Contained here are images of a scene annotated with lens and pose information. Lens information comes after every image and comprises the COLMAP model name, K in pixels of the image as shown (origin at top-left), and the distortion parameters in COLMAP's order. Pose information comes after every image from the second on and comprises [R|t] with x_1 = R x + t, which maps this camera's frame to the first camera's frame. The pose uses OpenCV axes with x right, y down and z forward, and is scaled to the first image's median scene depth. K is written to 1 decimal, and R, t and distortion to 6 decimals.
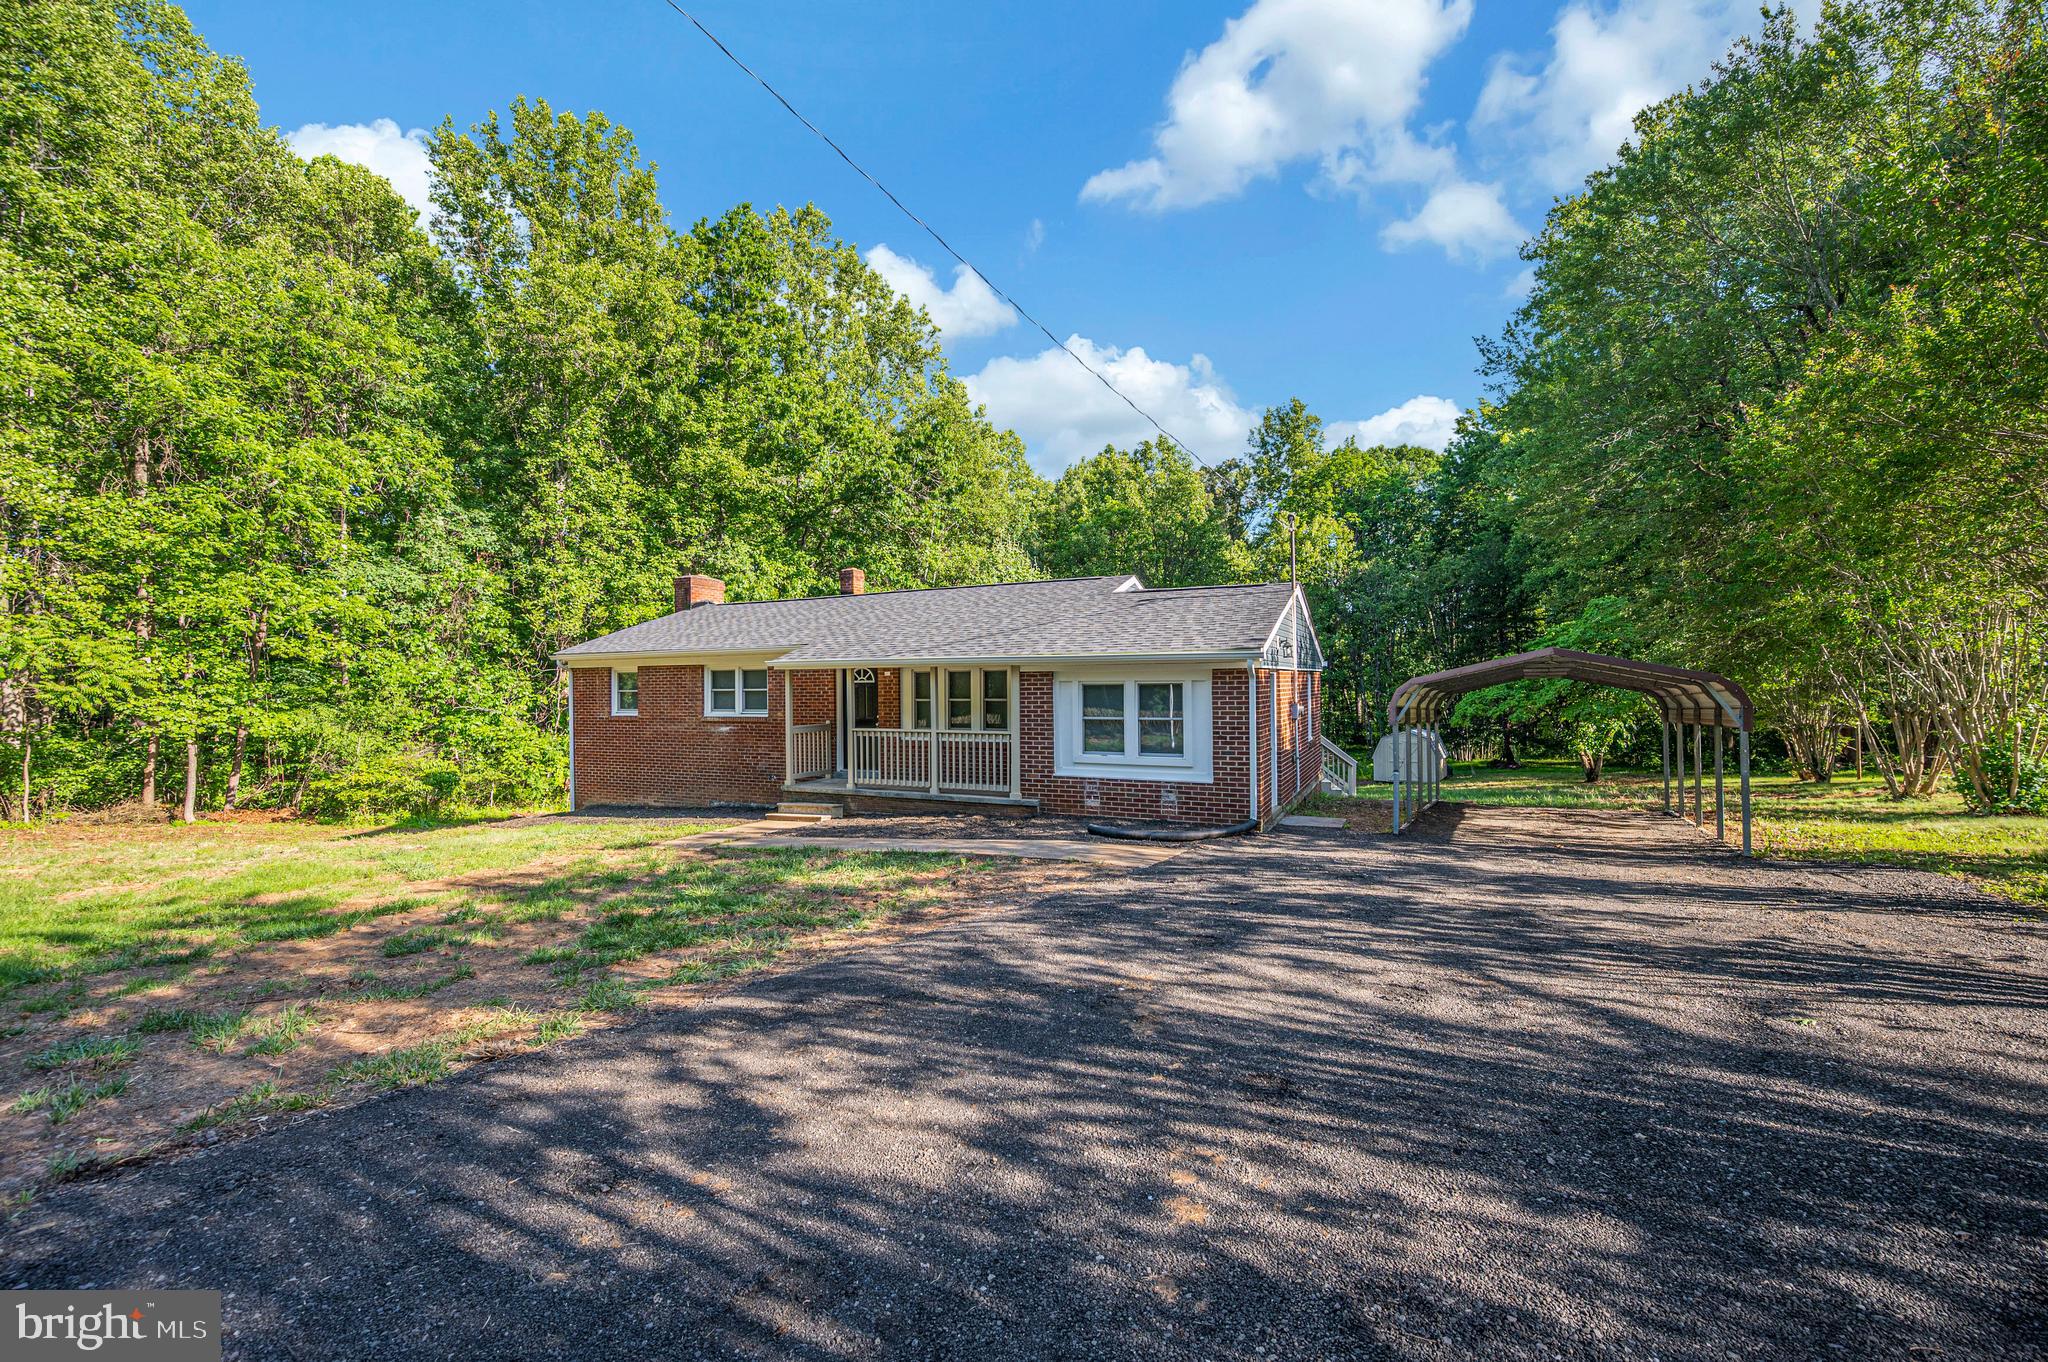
lens RADIAL K [[828.1, 0, 1034.1], [0, 828.1, 678.6], [0, 0, 1]] dist [-0.003108, -0.001098]
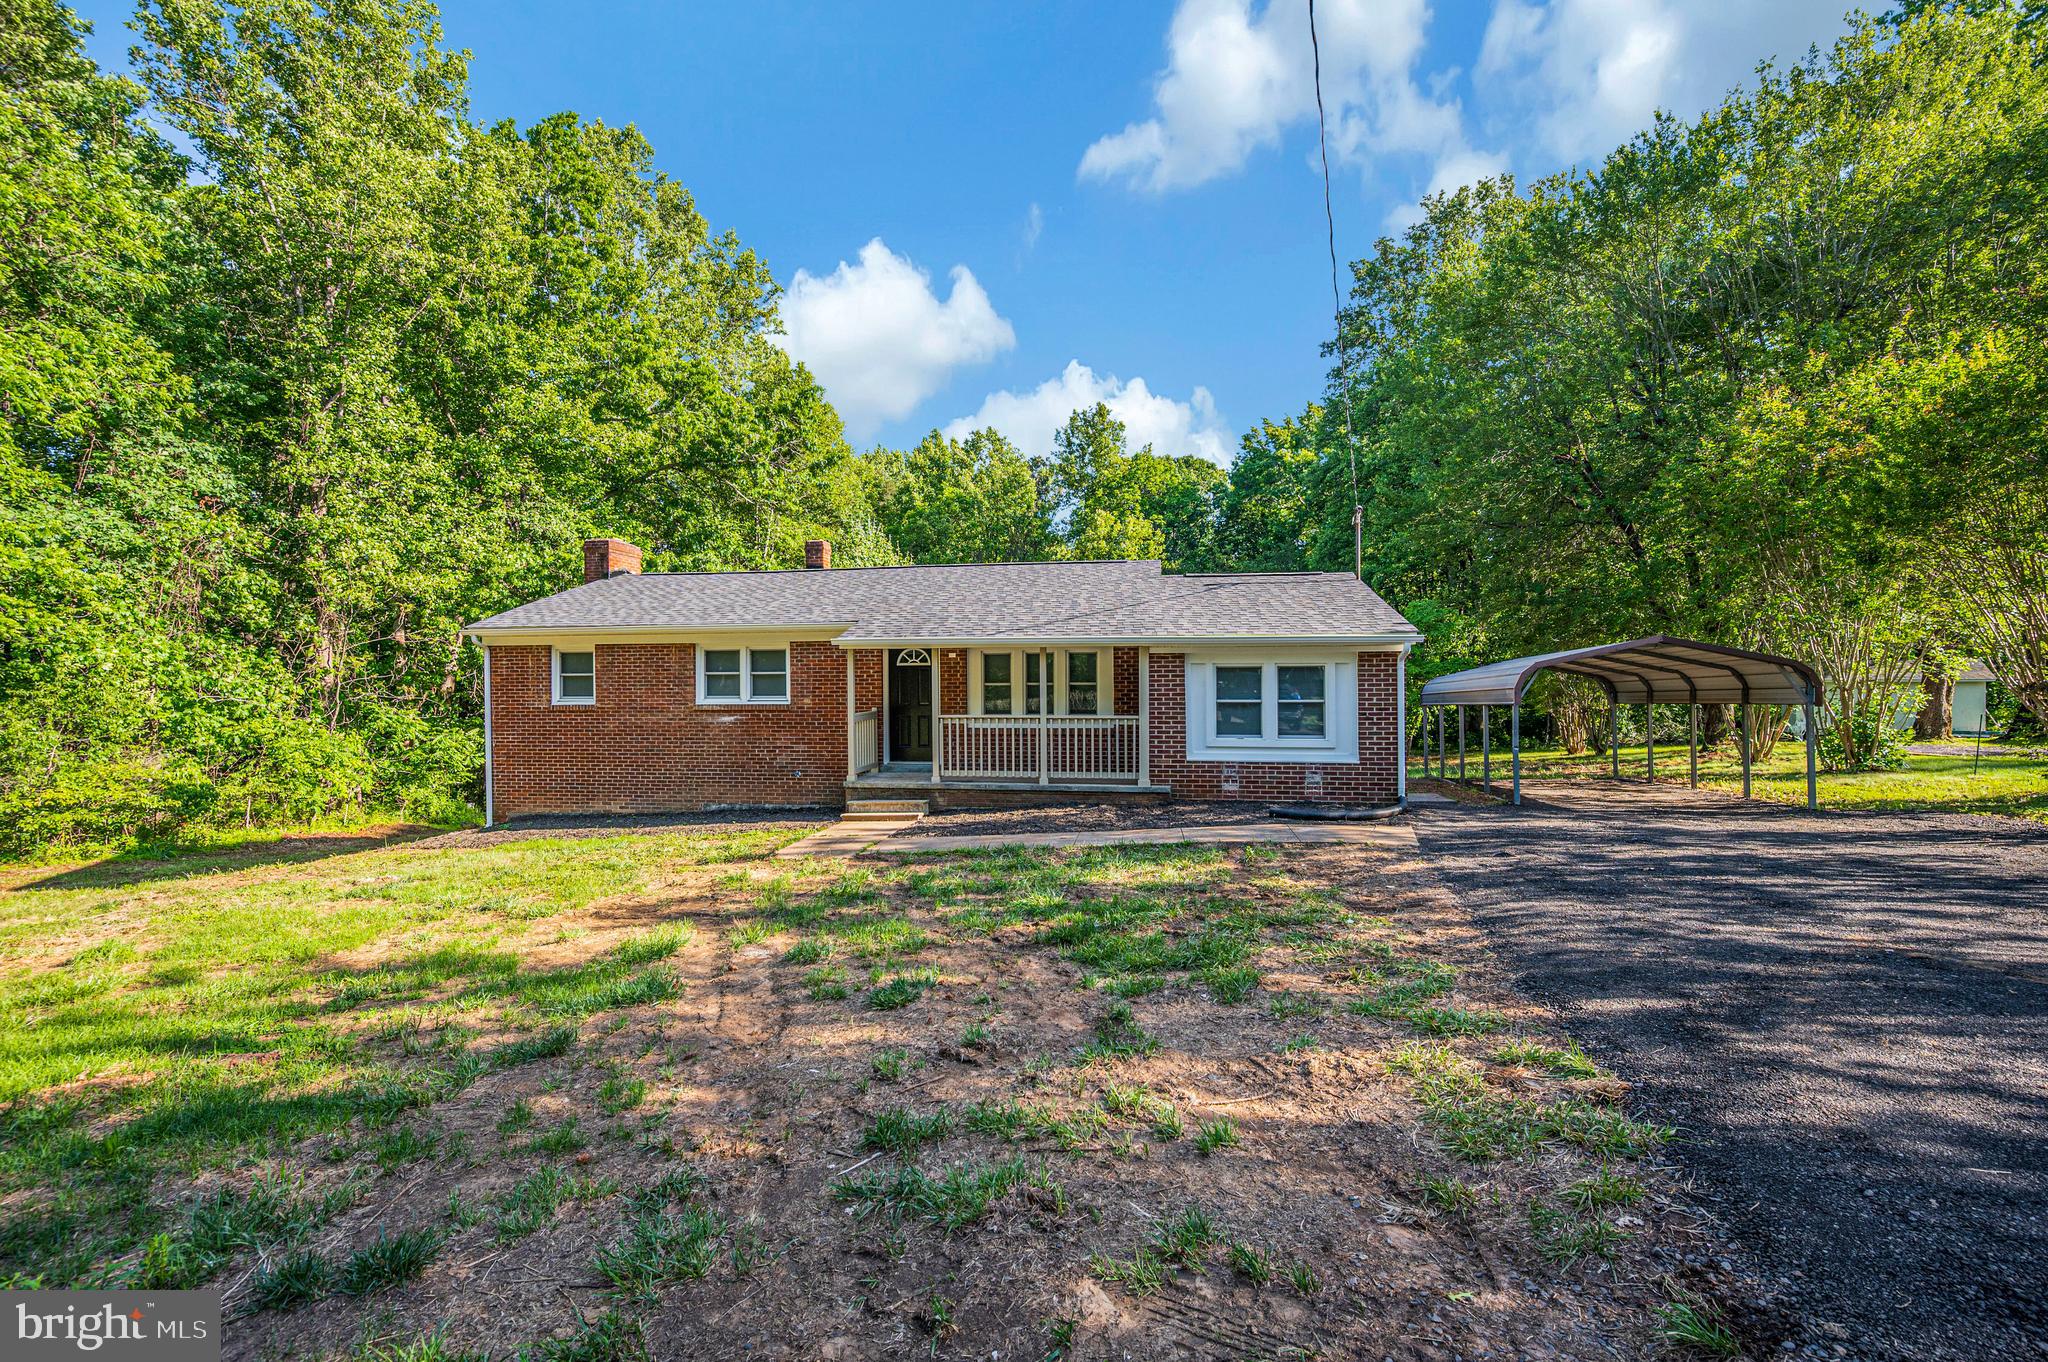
lens RADIAL K [[828.1, 0, 1009.0], [0, 828.1, 685.6], [0, 0, 1]] dist [-0.003108, -0.001098]
pose [[0.958823, 0.000379, 0.284003, -0.418677], [-0.005341, 0.999846, 0.016696, 0.012420], [-0.283953, -0.017526, 0.958678, 0.115420]]
